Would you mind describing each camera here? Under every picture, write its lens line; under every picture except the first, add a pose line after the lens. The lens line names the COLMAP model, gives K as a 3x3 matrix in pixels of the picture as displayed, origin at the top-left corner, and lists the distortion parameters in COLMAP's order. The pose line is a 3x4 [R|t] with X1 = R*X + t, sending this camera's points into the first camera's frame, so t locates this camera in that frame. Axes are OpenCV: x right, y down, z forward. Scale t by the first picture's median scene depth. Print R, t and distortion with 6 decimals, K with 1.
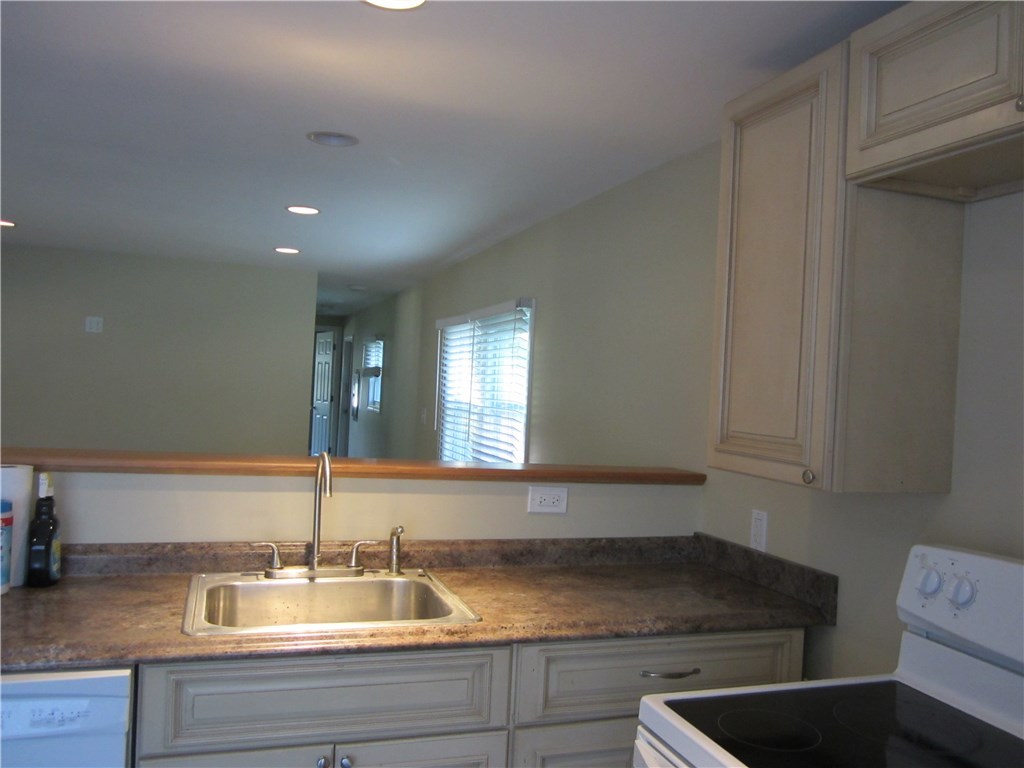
lens RADIAL K [[843.0, 0, 512.0], [0, 843.0, 384.0], [0, 0, 1]] dist [-0.042702, 0.006401]
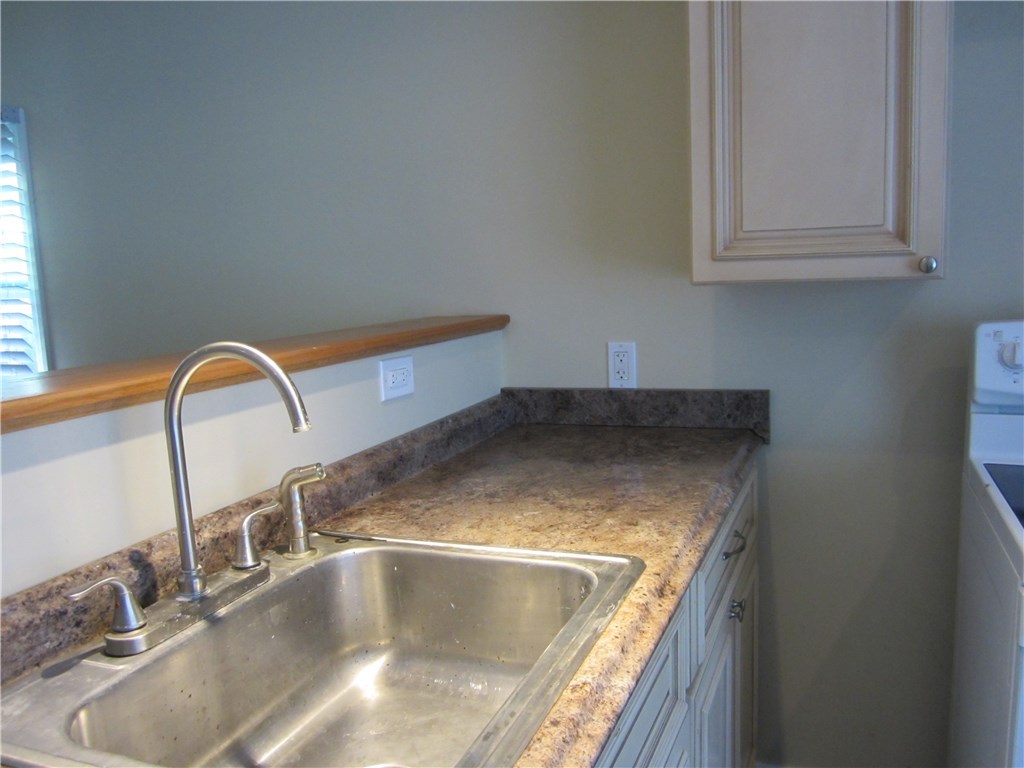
lens RADIAL K [[843.0, 0, 512.0], [0, 843.0, 384.0], [0, 0, 1]] dist [-0.042702, 0.006401]
pose [[0.655888, -0.186091, 0.731561, -0.437838], [0.074534, 0.980366, 0.182557, 0.032389], [-0.751170, -0.065211, 0.656880, 0.569984]]
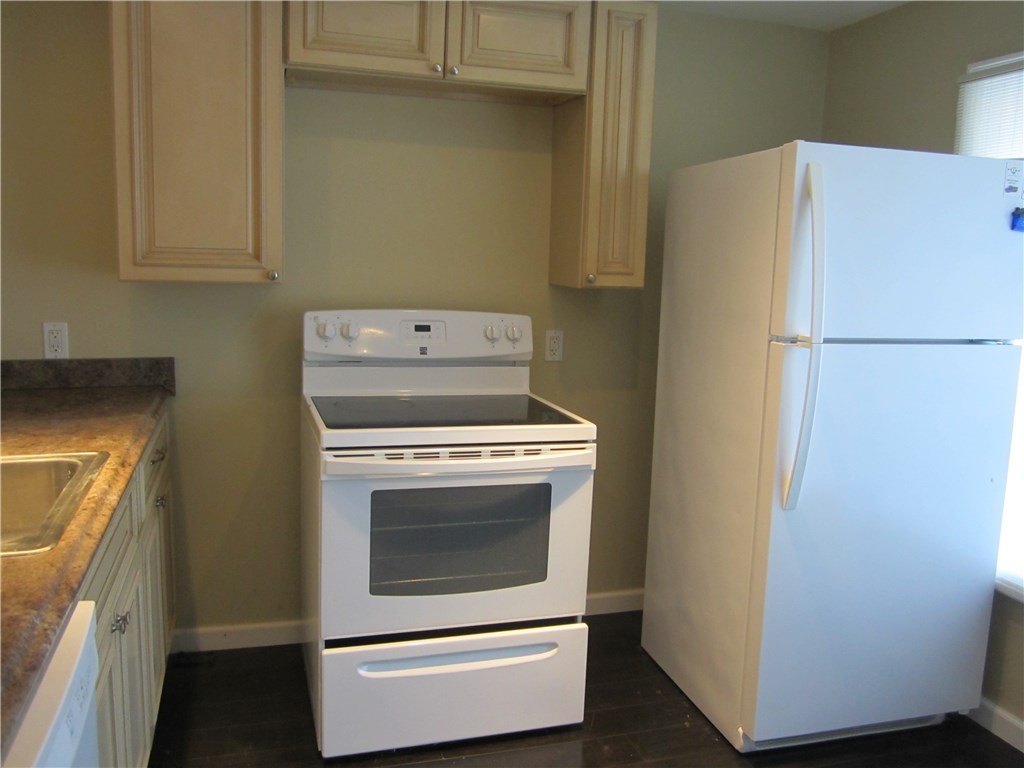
lens RADIAL K [[843.0, 0, 512.0], [0, 843.0, 384.0], [0, 0, 1]] dist [-0.042702, 0.006401]
pose [[0.025038, -0.207707, 0.977870, -0.817778], [-0.032850, 0.977478, 0.208465, -0.015422], [-0.999147, -0.037343, 0.017651, 0.425124]]
